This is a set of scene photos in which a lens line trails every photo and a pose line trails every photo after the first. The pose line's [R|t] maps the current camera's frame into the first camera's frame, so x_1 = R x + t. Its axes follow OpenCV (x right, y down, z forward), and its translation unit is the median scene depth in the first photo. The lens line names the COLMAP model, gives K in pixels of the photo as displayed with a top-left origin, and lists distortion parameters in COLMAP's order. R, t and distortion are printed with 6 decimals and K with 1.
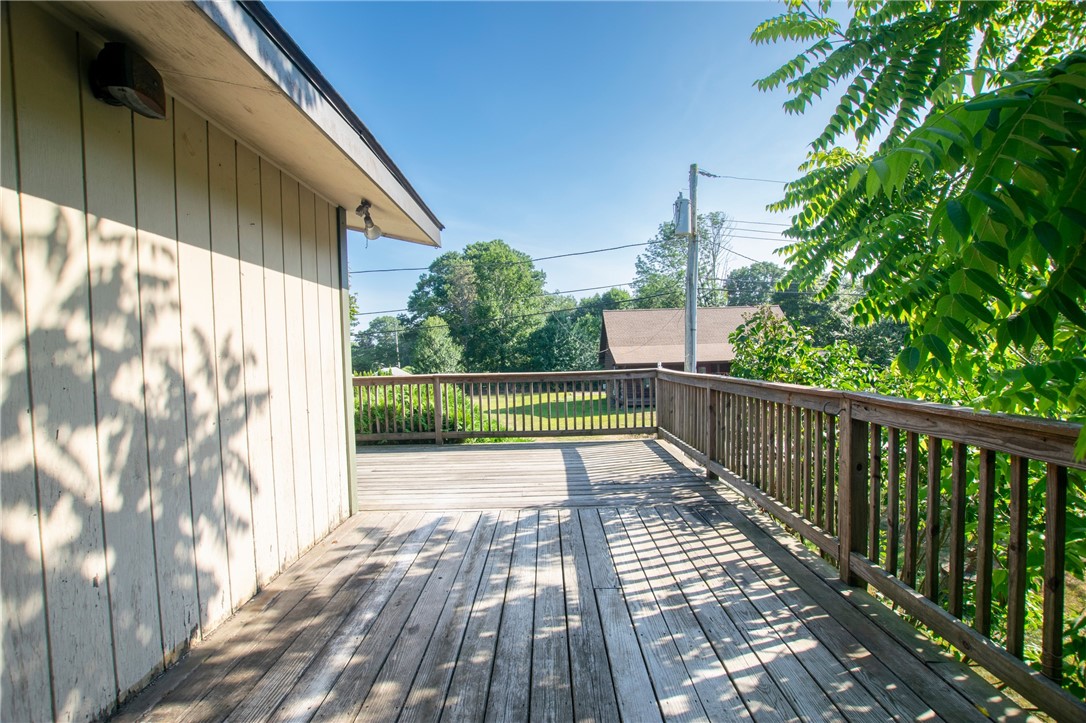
lens RADIAL K [[476.9, 0, 543.0], [0, 476.9, 361.5], [0, 0, 1]] dist [-0.000107, -0.000077]
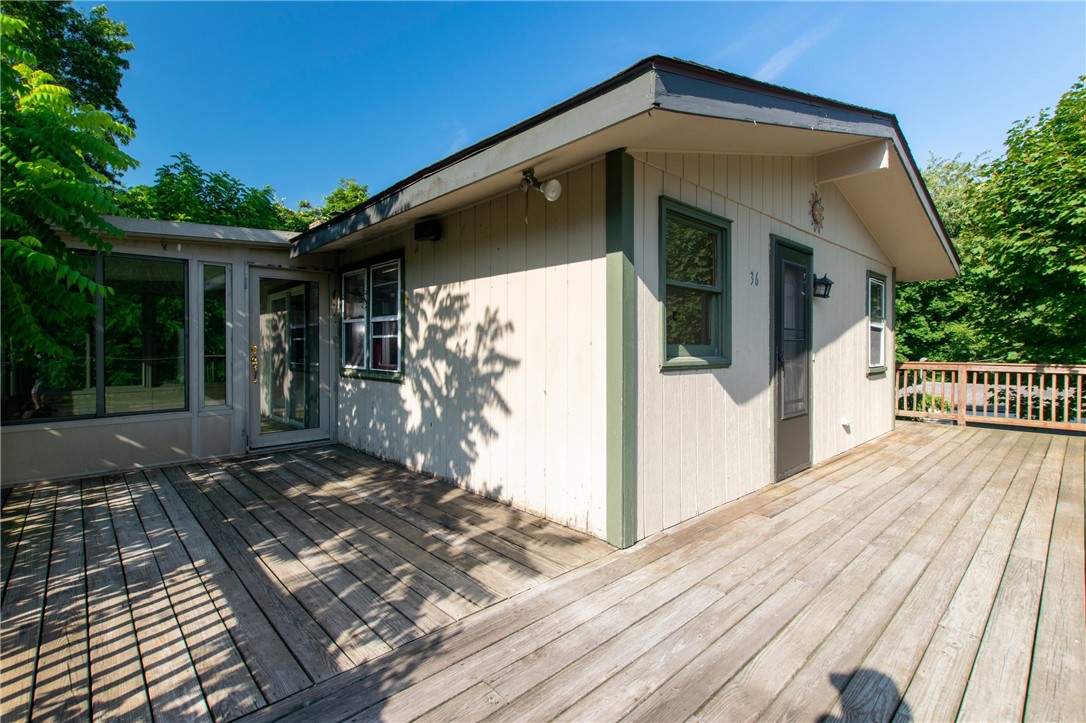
lens RADIAL K [[492.0, 0, 538.8], [0, 492.0, 349.2], [0, 0, 1]] dist [0.001059, 0.000076]
pose [[-0.723277, 0.001058, -0.690558, 0.379800], [-0.017029, 0.999667, 0.019367, 0.011929], [0.690348, 0.025767, -0.723018, 2.257261]]
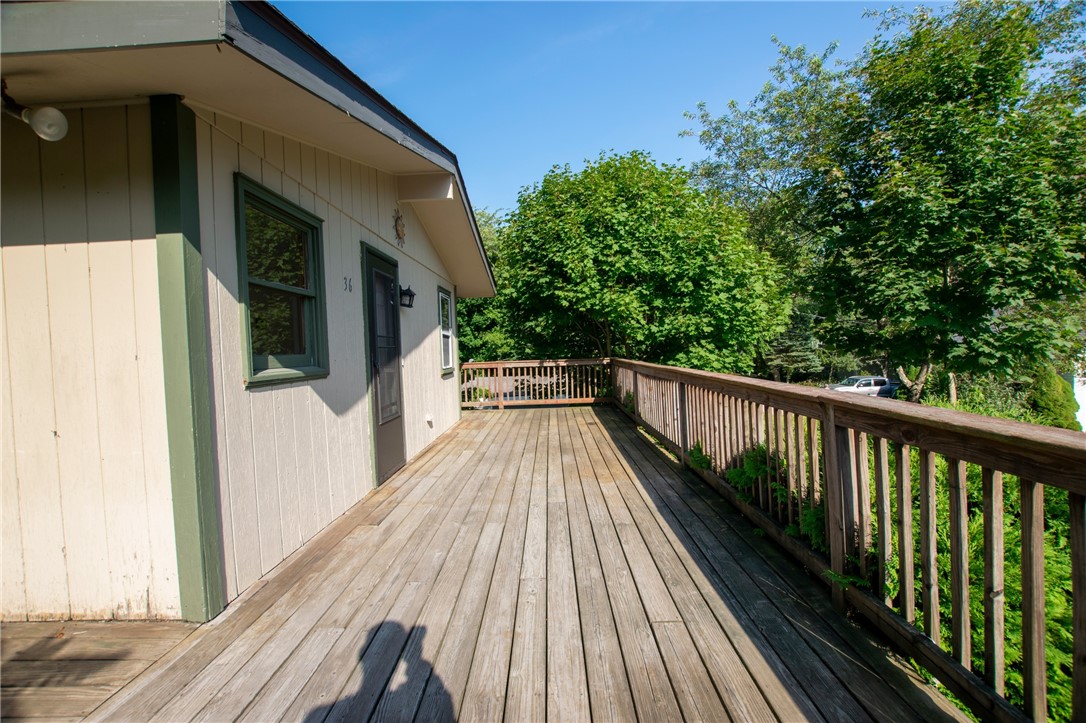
lens RADIAL K [[481.7, 0, 542.3], [0, 481.7, 364.4], [0, 0, 1]] dist [-0.038738, 0.008348]
pose [[0.001689, 0.031790, -0.999493, 0.260708], [0.011314, 0.999430, 0.031807, 0.013275], [0.999935, -0.011362, 0.001329, 2.168855]]
